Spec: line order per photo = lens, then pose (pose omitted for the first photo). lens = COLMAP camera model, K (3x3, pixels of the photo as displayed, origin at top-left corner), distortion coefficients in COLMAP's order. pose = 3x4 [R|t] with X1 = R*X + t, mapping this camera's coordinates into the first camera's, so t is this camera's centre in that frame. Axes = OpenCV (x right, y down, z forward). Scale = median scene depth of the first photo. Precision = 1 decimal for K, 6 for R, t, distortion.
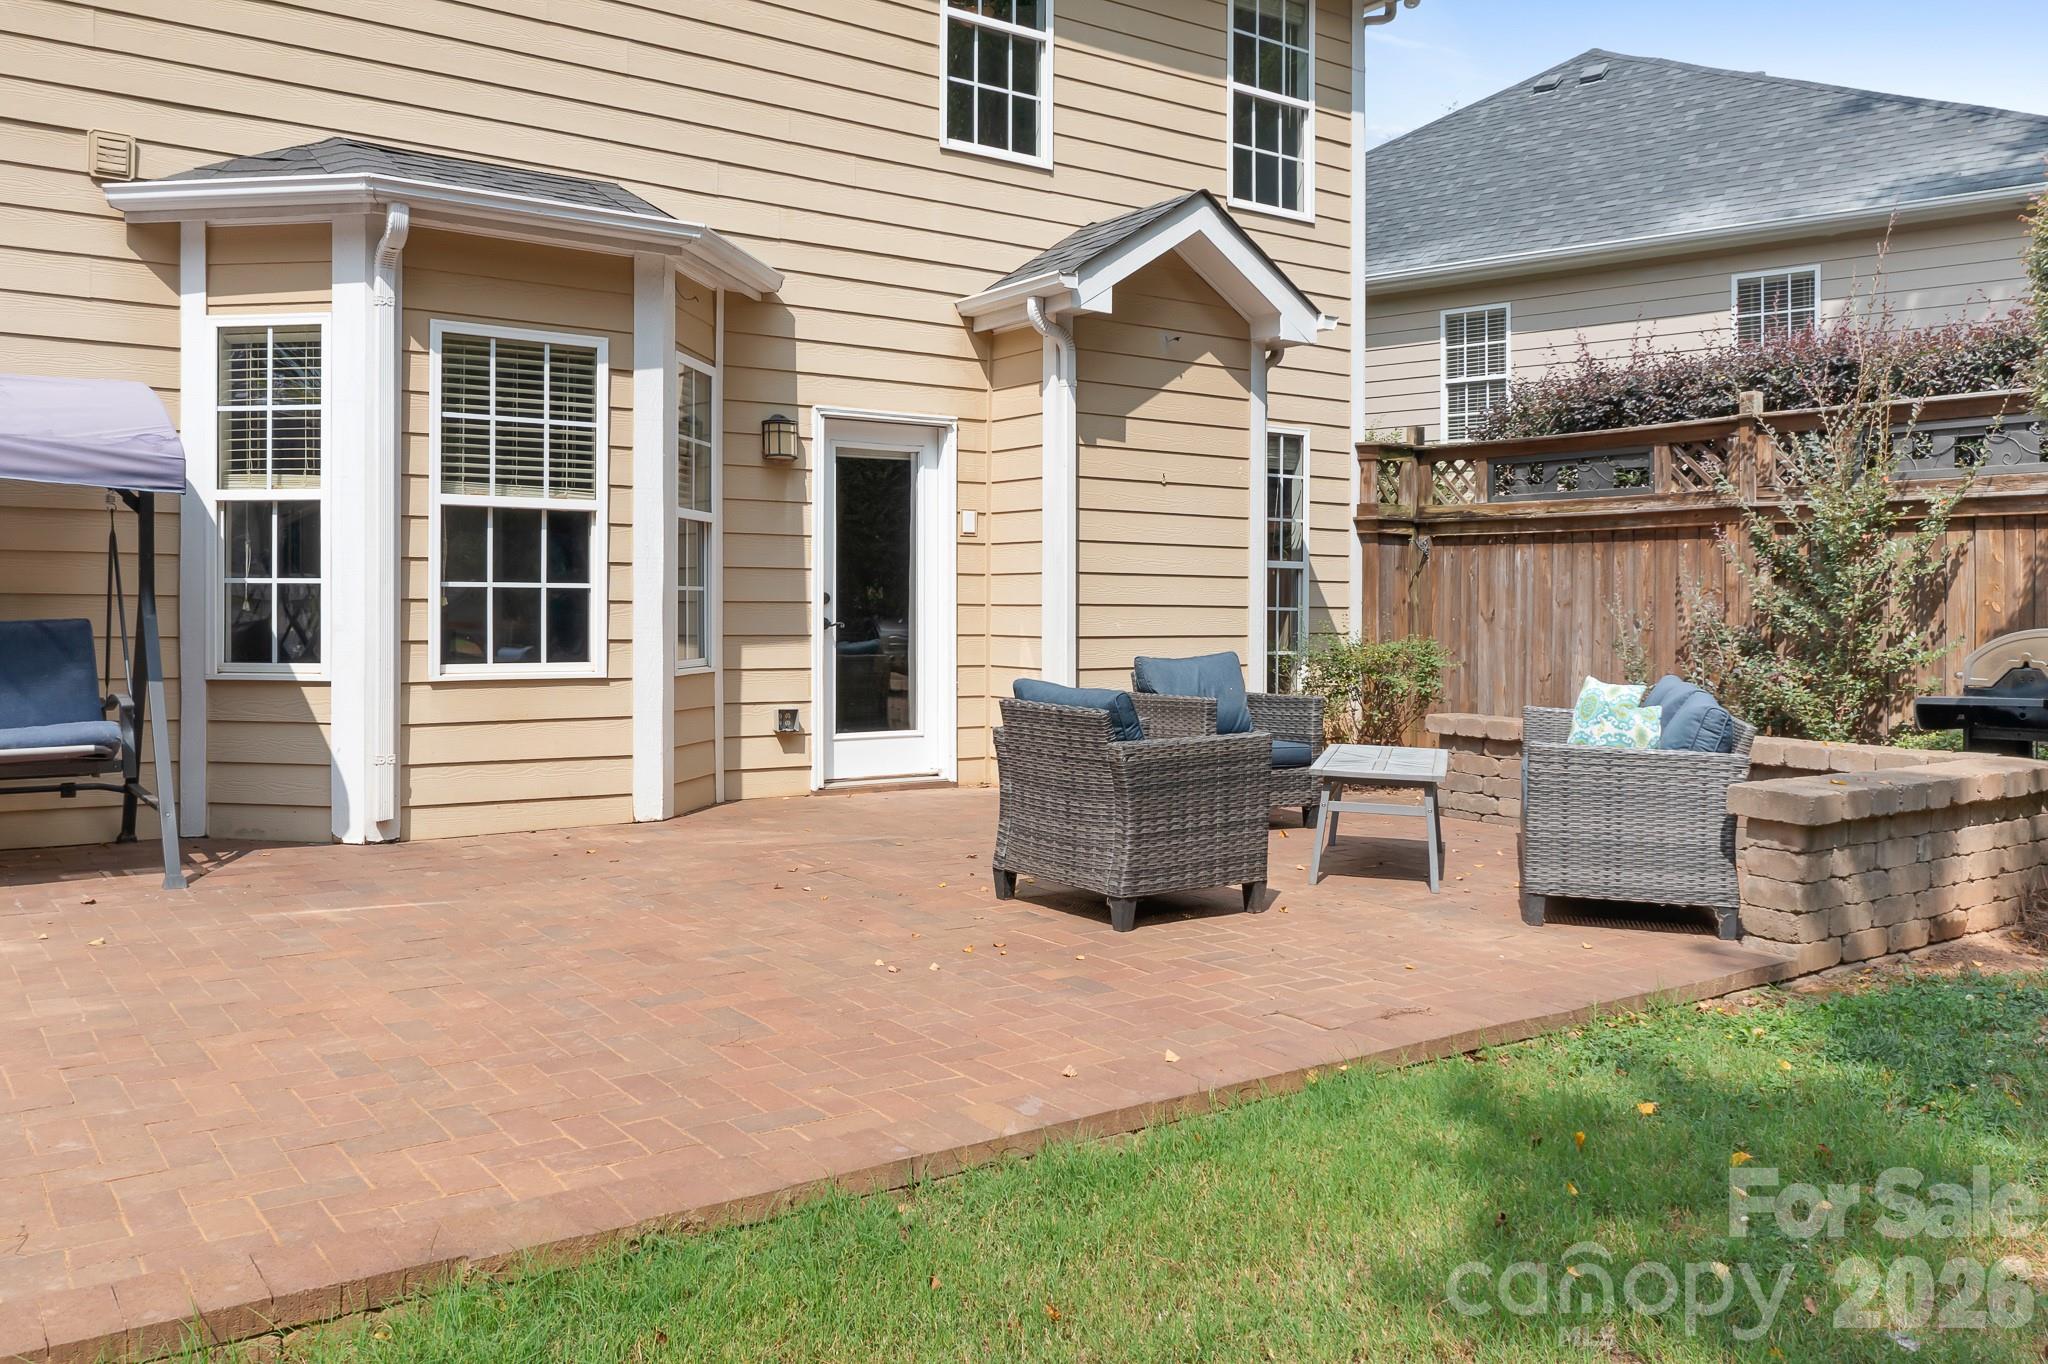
lens RADIAL K [[1657.1, 0, 1079.1], [0, 1657.1, 614.3], [0, 0, 1]] dist [-0.005748, -0.003940]
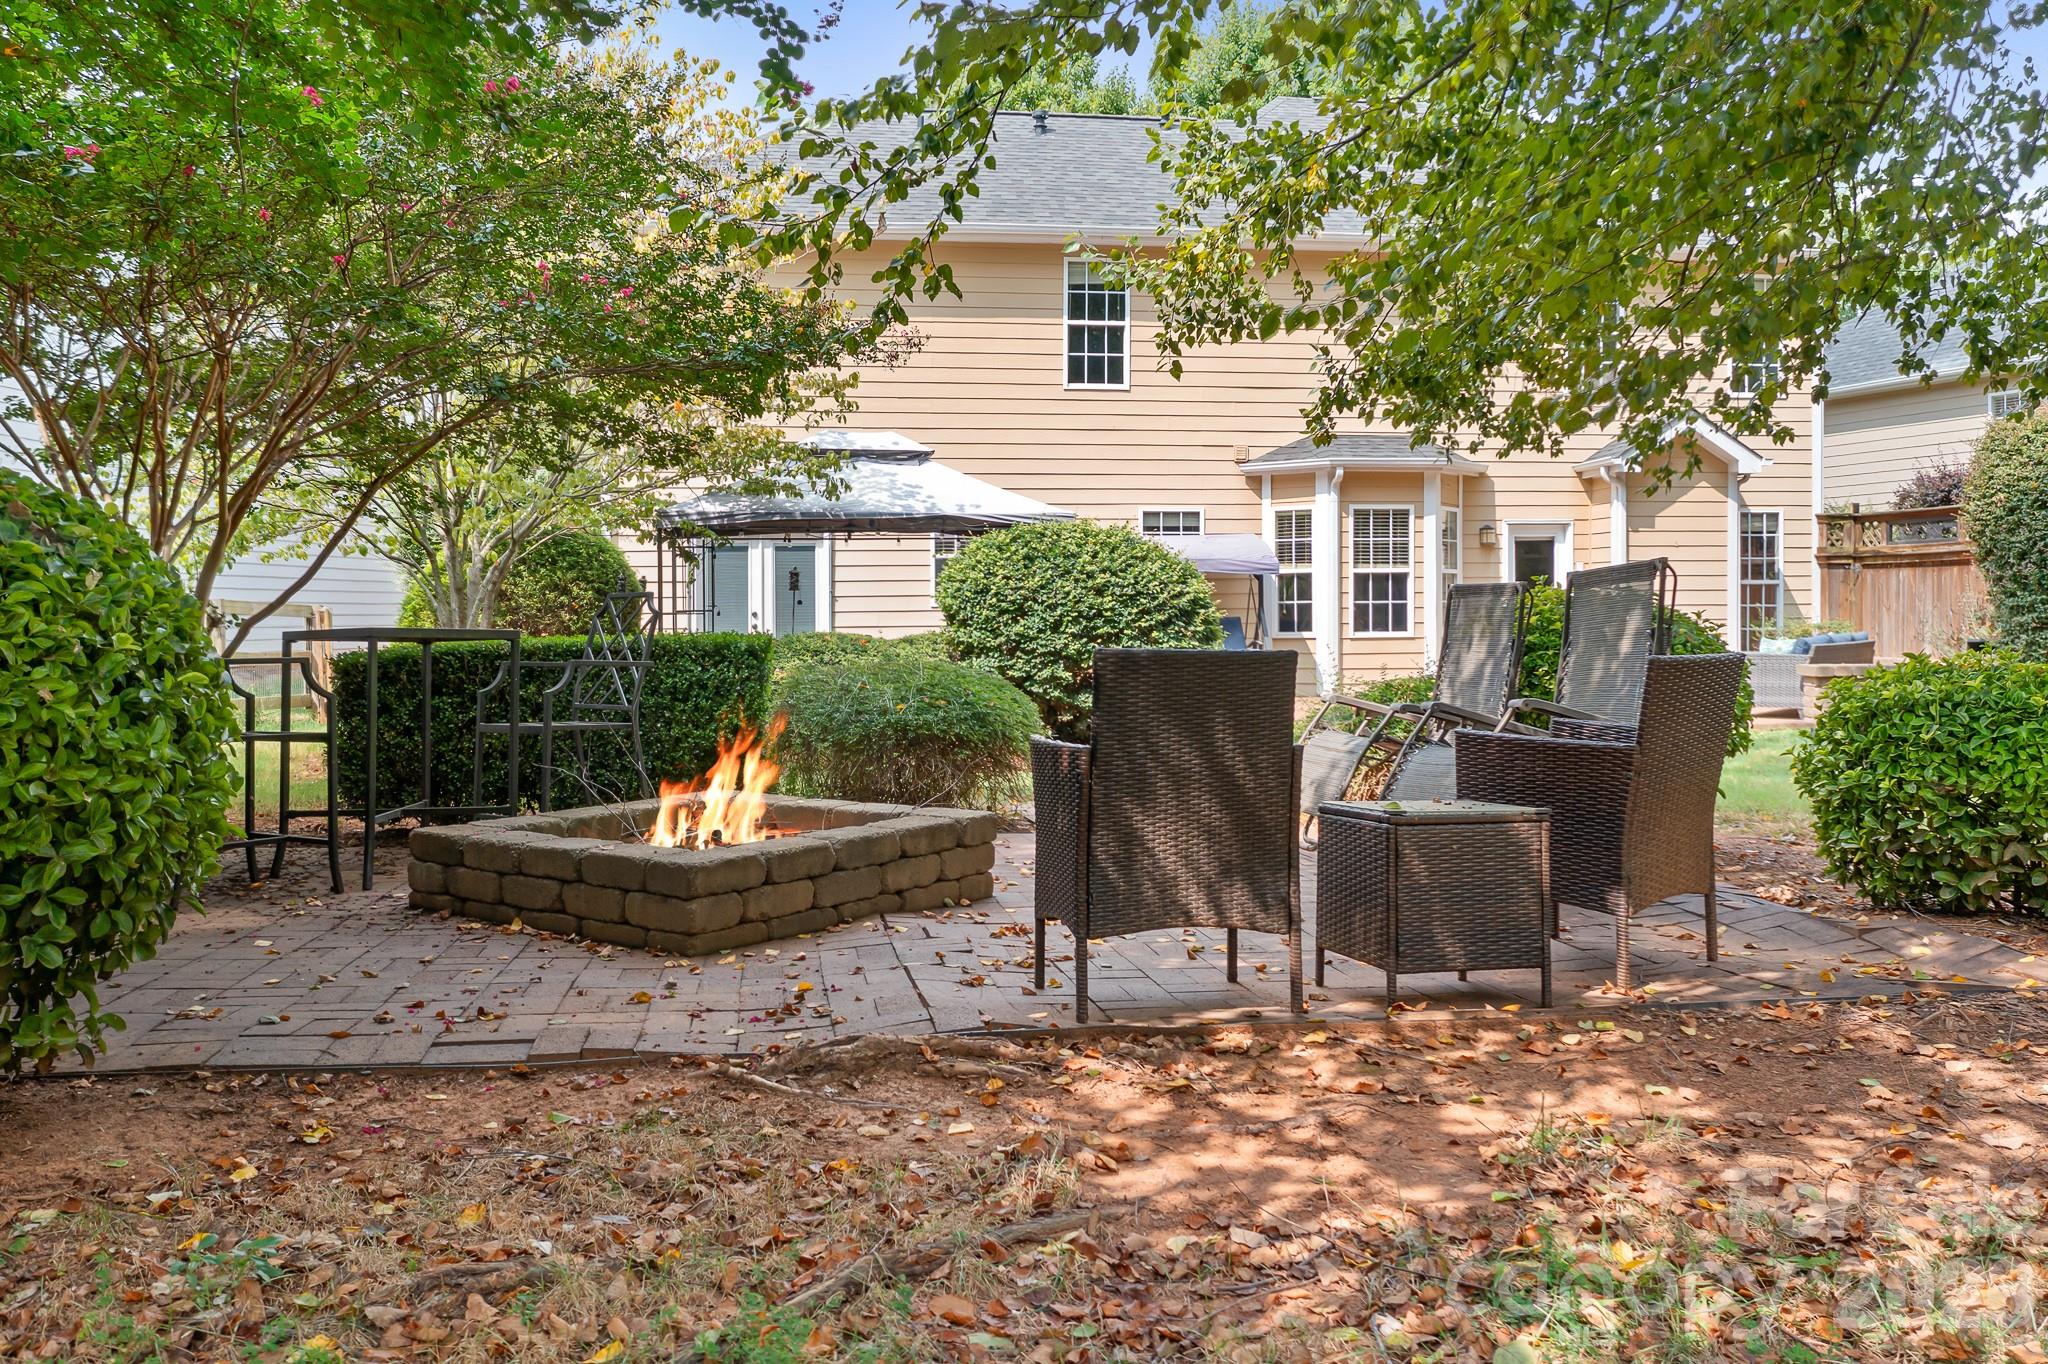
lens RADIAL K [[1657.1, 0, 1027.4], [0, 1657.1, 679.8], [0, 0, 1]] dist [-0.005748, -0.003940]
pose [[0.875037, 0.004256, -0.484038, 0.427361], [0.013443, 0.999362, 0.033089, 0.011202], [0.483870, -0.035461, 0.874421, -1.517441]]
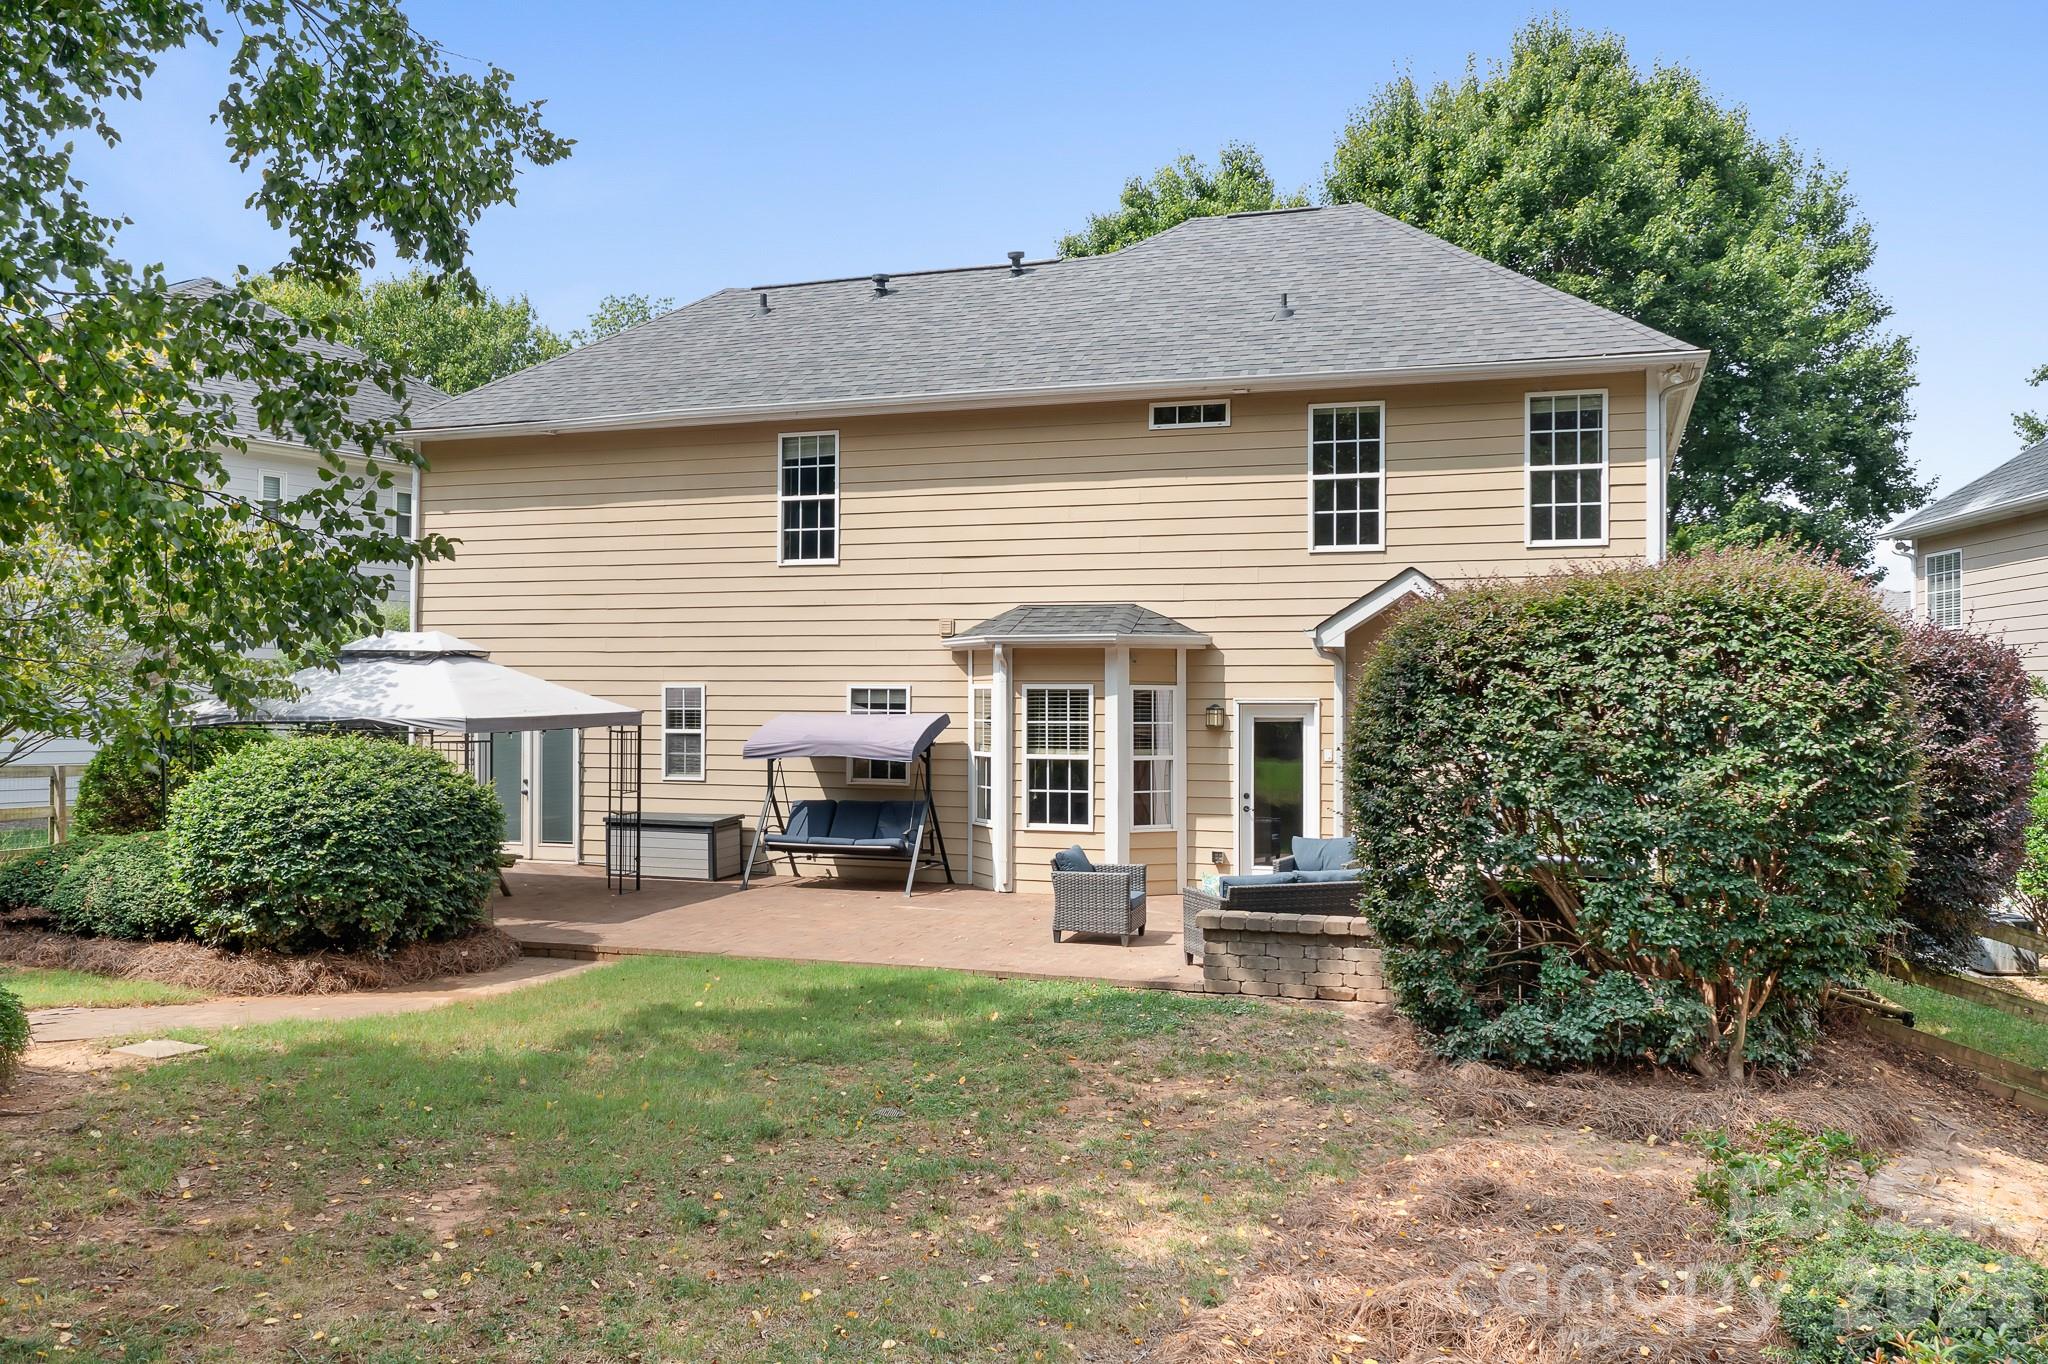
lens RADIAL K [[1657.1, 0, 1009.2], [0, 1657.1, 739.0], [0, 0, 1]] dist [-0.005748, -0.003940]
pose [[0.551574, 0.012809, -0.834028, 1.543013], [-0.002455, 0.999903, 0.013733, -0.120136], [0.834122, -0.005527, 0.551552, -0.358750]]
